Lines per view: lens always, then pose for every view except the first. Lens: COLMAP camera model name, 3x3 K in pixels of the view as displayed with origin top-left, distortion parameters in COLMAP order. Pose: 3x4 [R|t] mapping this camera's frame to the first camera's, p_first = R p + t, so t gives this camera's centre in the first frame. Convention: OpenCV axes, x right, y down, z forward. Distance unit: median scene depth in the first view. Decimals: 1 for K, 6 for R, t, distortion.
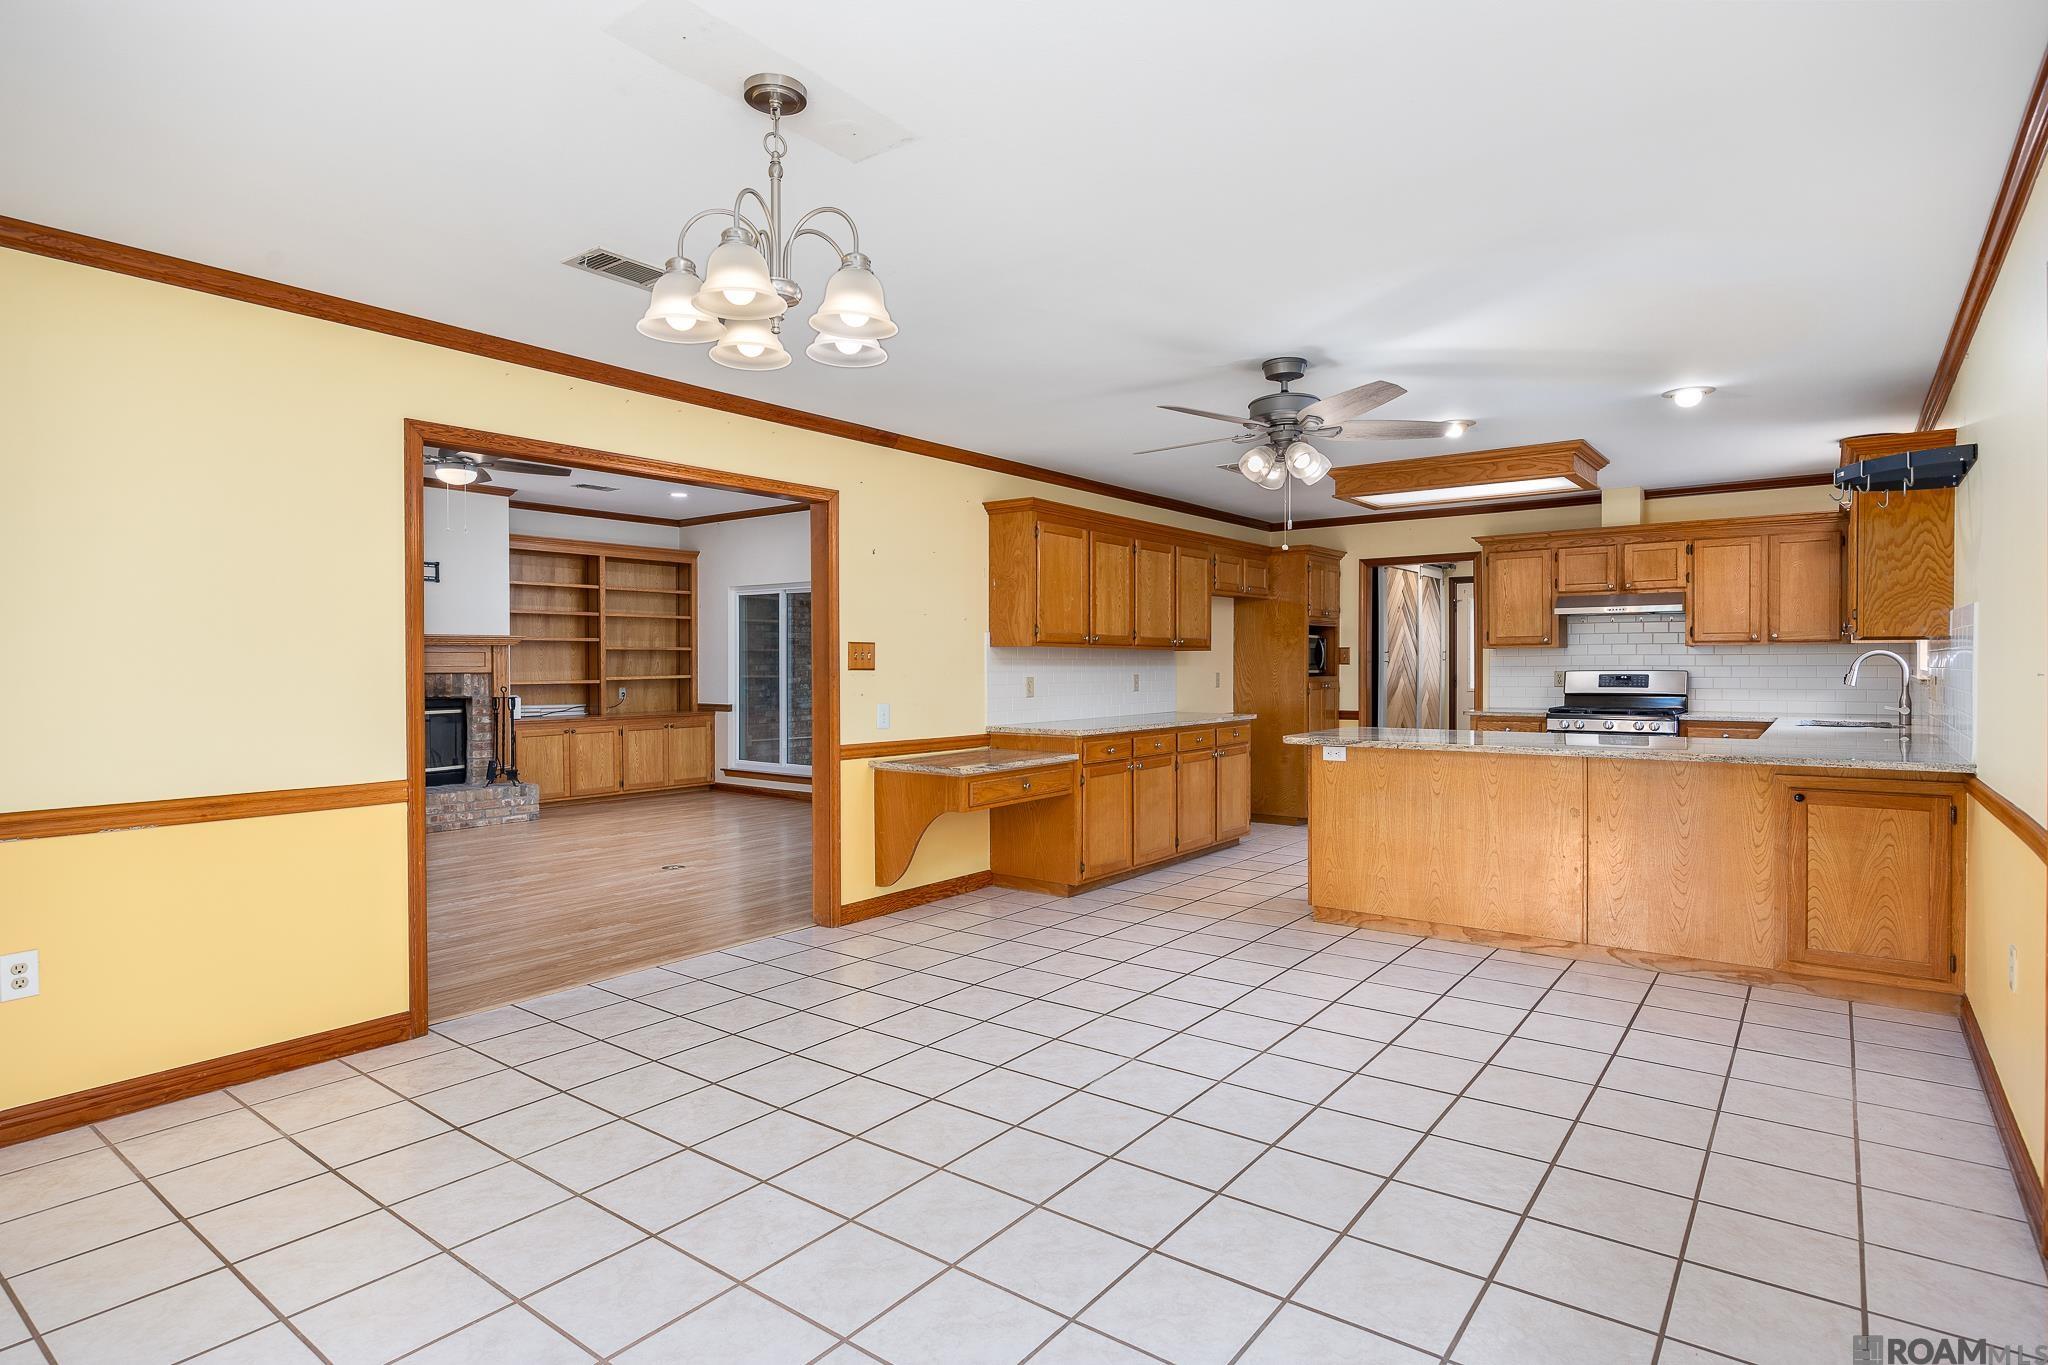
lens RADIAL K [[1072.5, 0, 1025.6], [0, 1072.5, 677.4], [0, 0, 1]] dist [-0.006367, 0.001105]
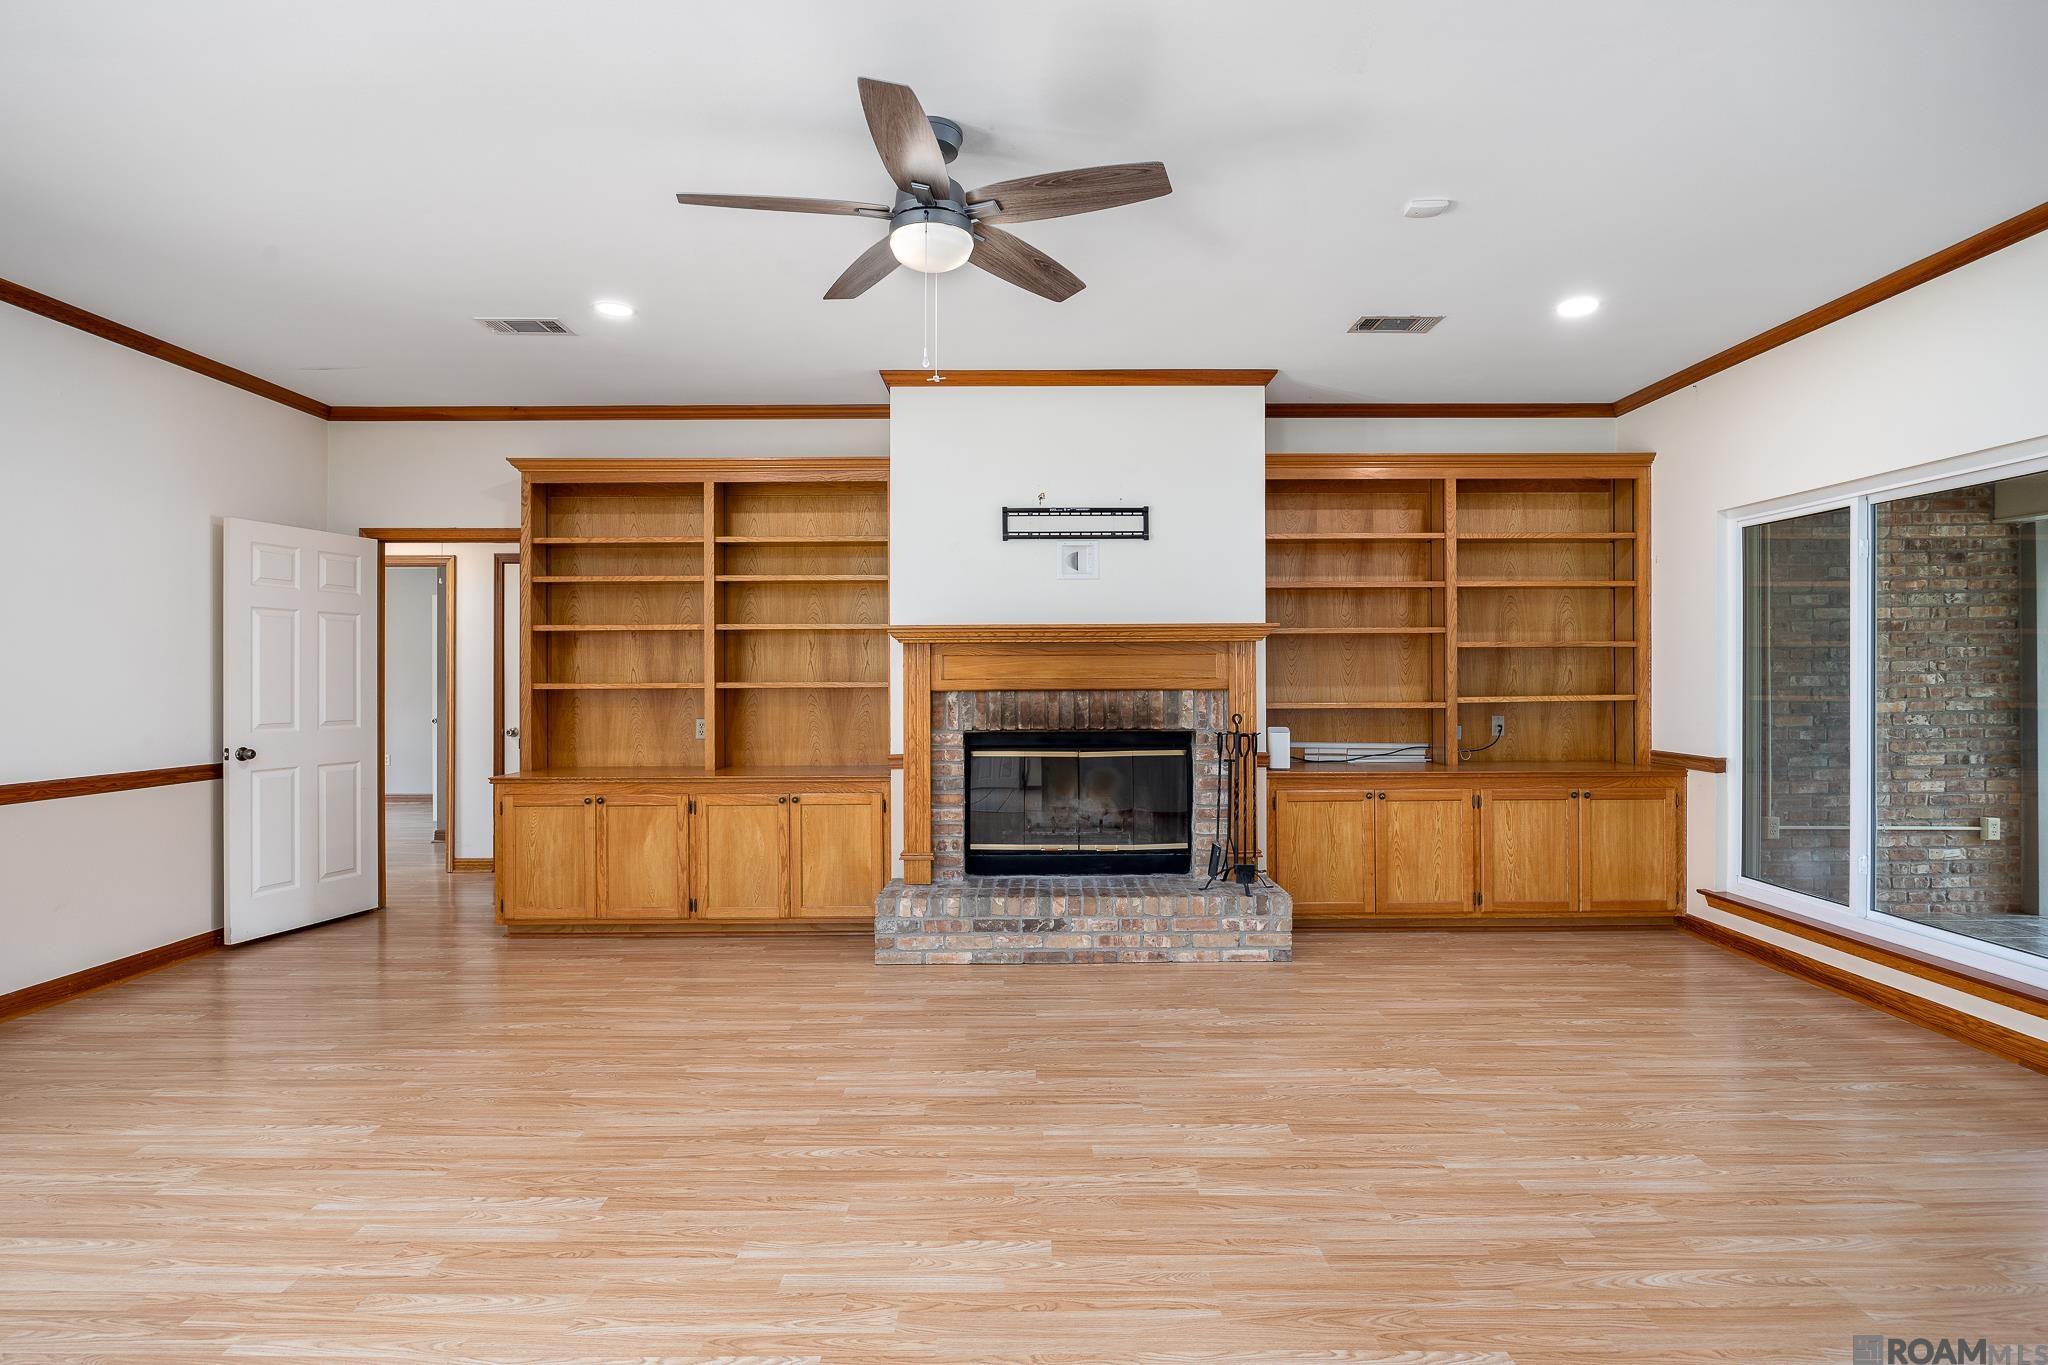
lens RADIAL K [[1007.0, 0, 1022.3], [0, 1007.0, 676.8], [0, 0, 1]] dist [-0.011515, -0.000709]
pose [[0.606135, 0.000113, -0.795362, -0.114526], [-0.007264, 0.999959, -0.005393, -0.006388], [0.795329, 0.009047, 0.606111, 0.503179]]
